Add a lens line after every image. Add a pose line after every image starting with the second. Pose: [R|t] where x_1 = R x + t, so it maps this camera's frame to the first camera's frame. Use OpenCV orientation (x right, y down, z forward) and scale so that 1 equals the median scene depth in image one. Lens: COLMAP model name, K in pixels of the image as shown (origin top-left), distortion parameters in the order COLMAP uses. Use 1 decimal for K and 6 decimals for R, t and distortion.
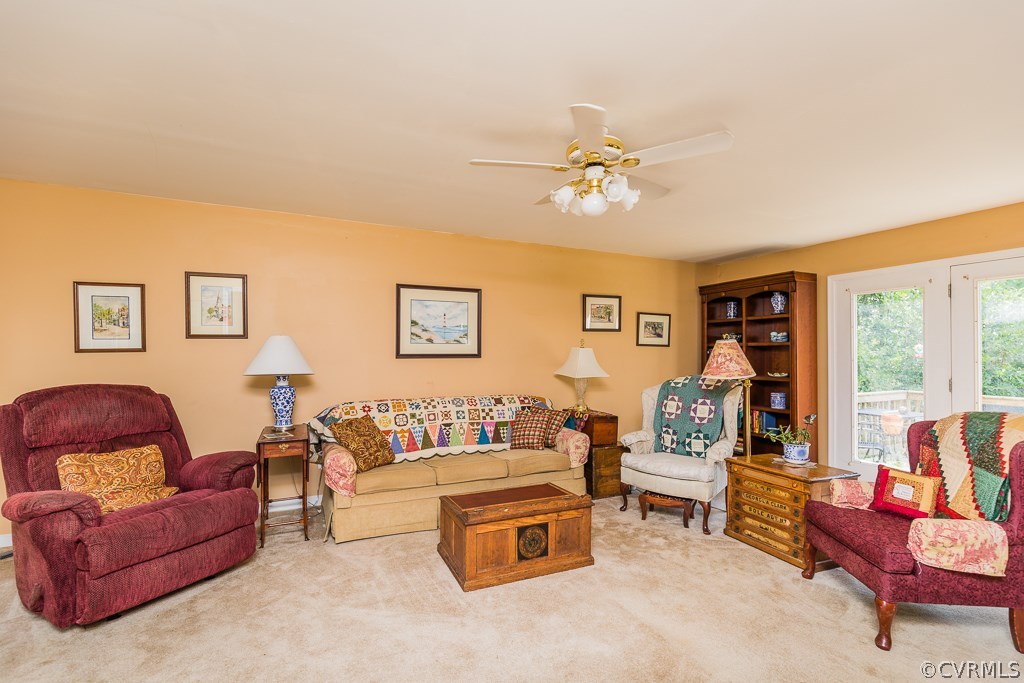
lens RADIAL K [[445.7, 0, 470.3], [0, 445.7, 344.5], [0, 0, 1]] dist [0.011889, -0.004288]
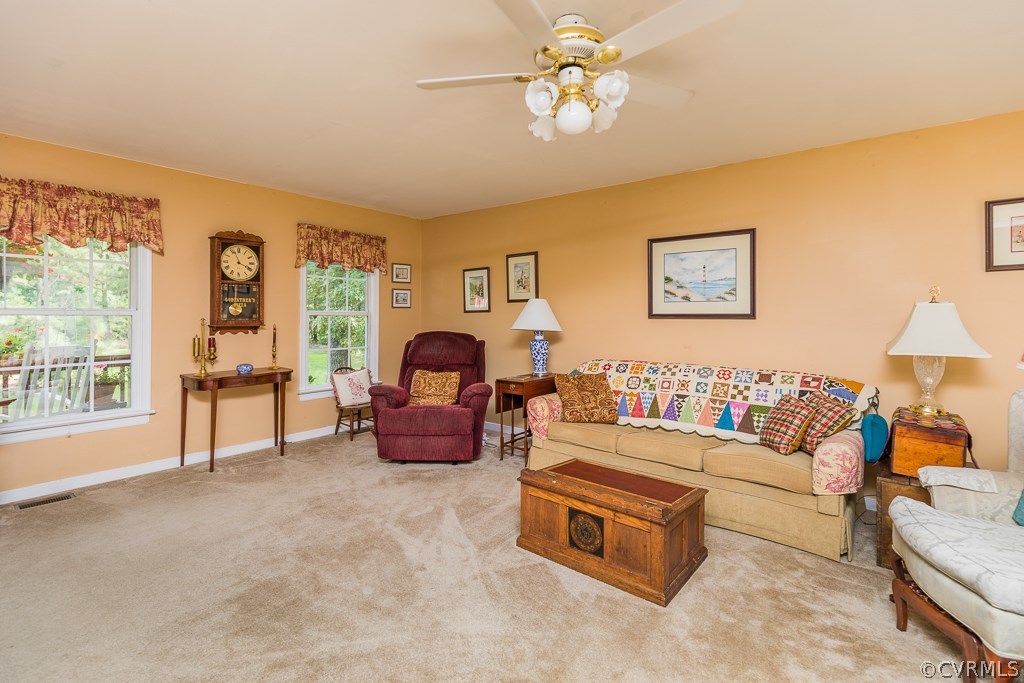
lens RADIAL K [[420.2, 0, 492.8], [0, 420.2, 315.8], [0, 0, 1]] dist [0.001539, 0.000167]
pose [[0.505019, 0.002772, -0.863104, 0.473363], [0.011466, 0.999885, 0.009921, 0.013886], [0.863032, -0.014906, 0.504929, 0.289948]]
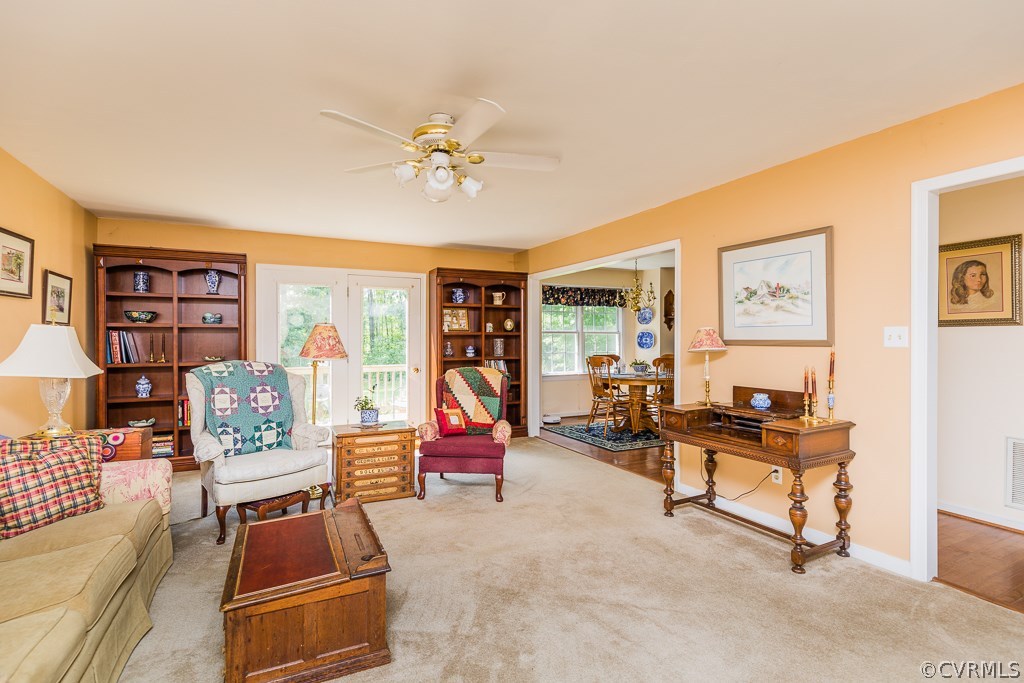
lens RADIAL K [[546.6, 0, 491.6], [0, 546.6, 340.1], [0, 0, 1]] dist [-0.001544, -0.000360]
pose [[-0.095486, -0.006238, 0.995411, -0.551671], [-0.018983, 0.999810, 0.004445, 0.012700], [-0.995250, -0.018472, -0.095586, 0.565256]]
